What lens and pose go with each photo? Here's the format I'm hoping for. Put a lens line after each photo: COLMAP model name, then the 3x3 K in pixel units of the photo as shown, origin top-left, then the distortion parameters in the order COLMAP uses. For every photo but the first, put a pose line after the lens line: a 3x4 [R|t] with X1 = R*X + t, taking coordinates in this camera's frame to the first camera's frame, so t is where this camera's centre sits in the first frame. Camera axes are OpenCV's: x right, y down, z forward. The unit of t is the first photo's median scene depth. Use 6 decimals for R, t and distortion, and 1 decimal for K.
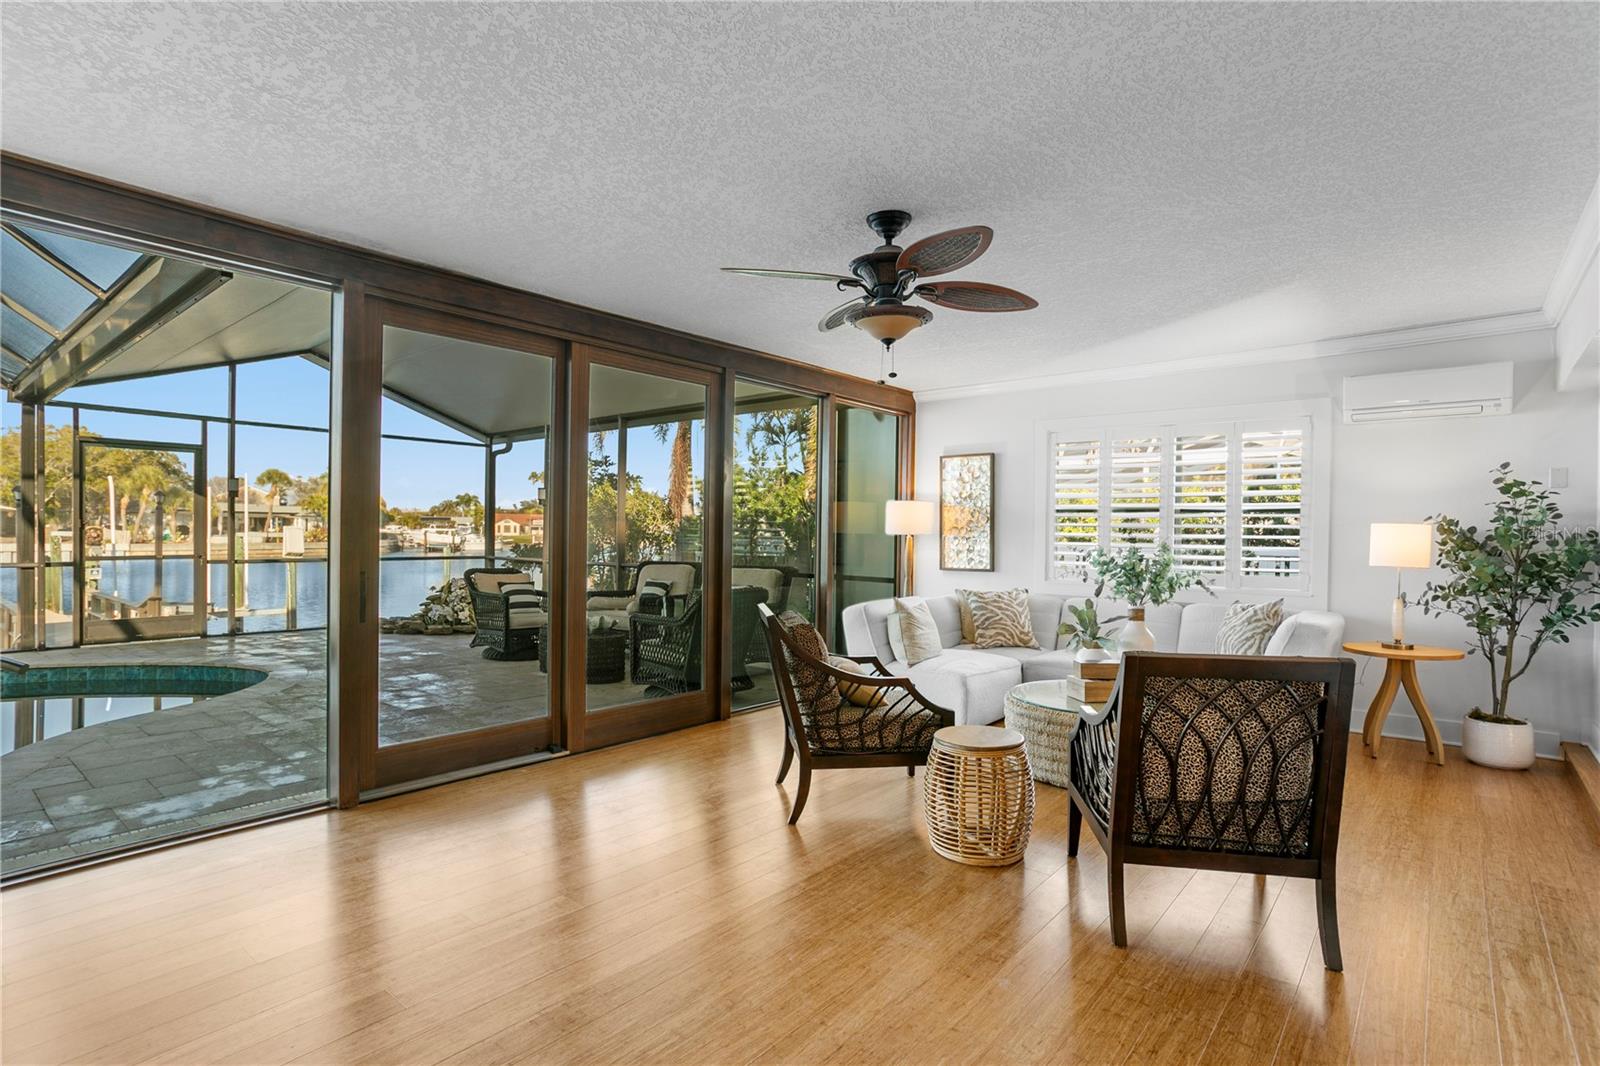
lens RADIAL K [[773.0, 0, 793.5], [0, 773.0, 536.3], [0, 0, 1]] dist [-0.000536, 0.000237]
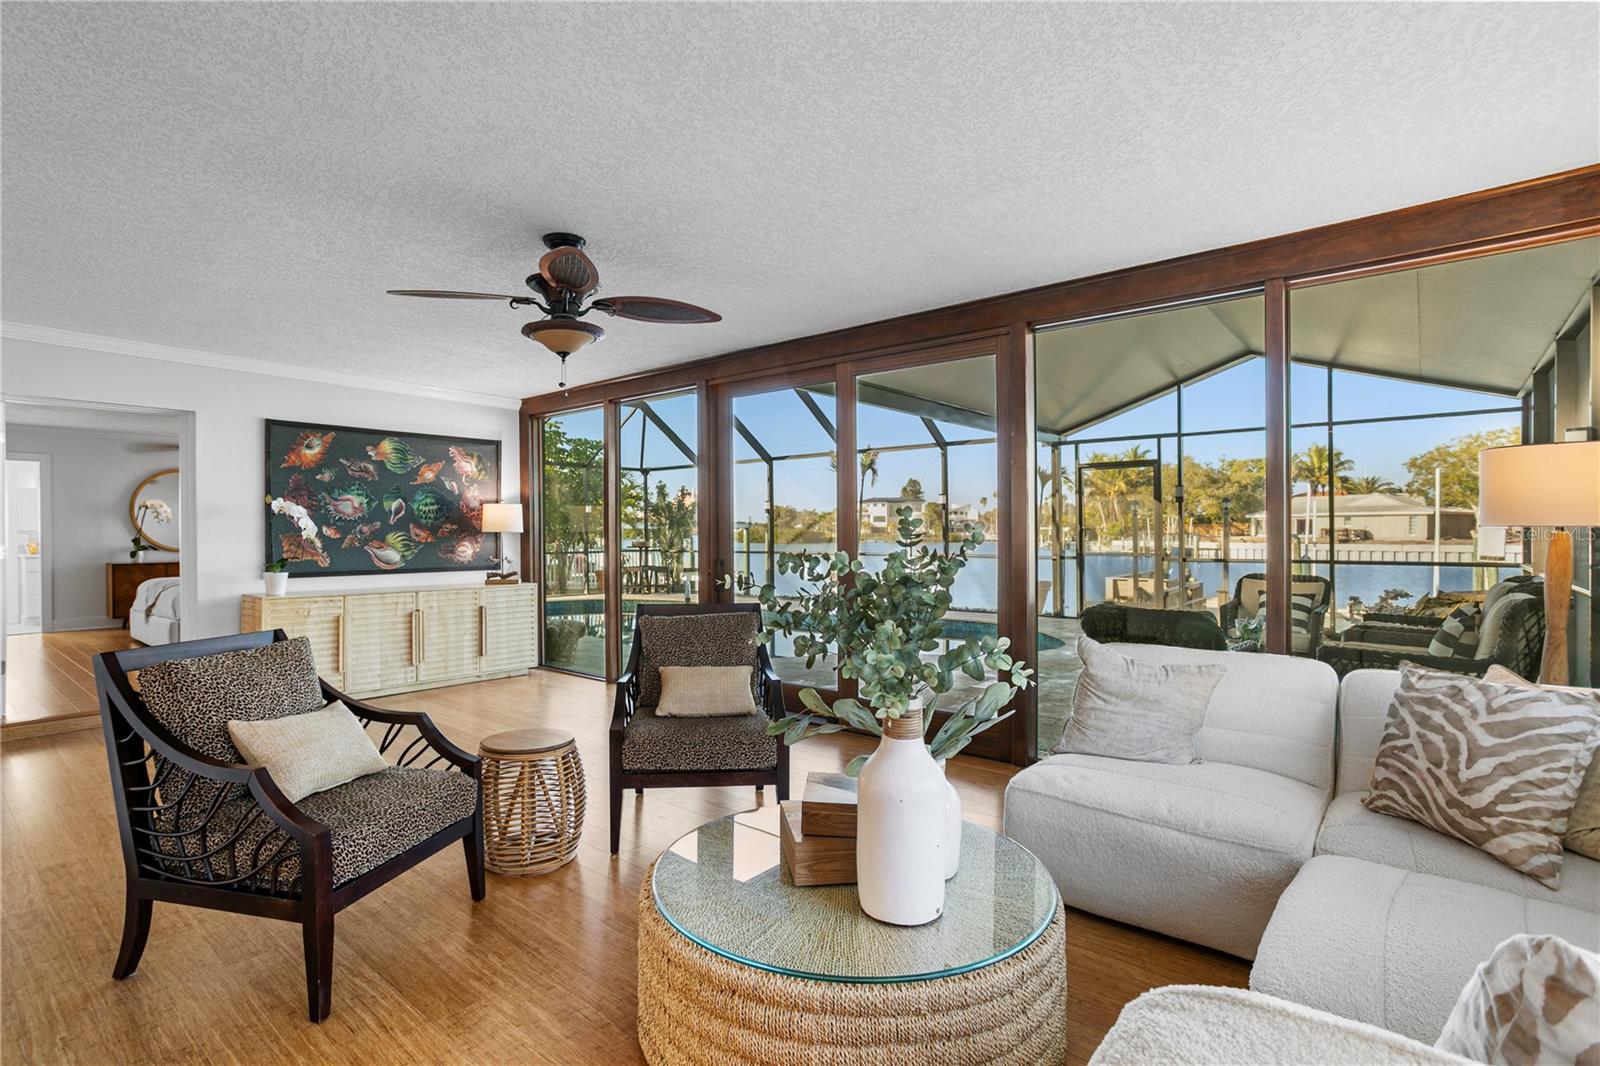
lens RADIAL K [[773.0, 0, 795.8], [0, 773.0, 533.6], [0, 0, 1]] dist [-0.000536, 0.000237]
pose [[0.006761, -0.007045, -0.999952, 0.408012], [0.001351, 0.999974, -0.007036, 0.002853], [0.999976, -0.001303, 0.006770, 0.441741]]
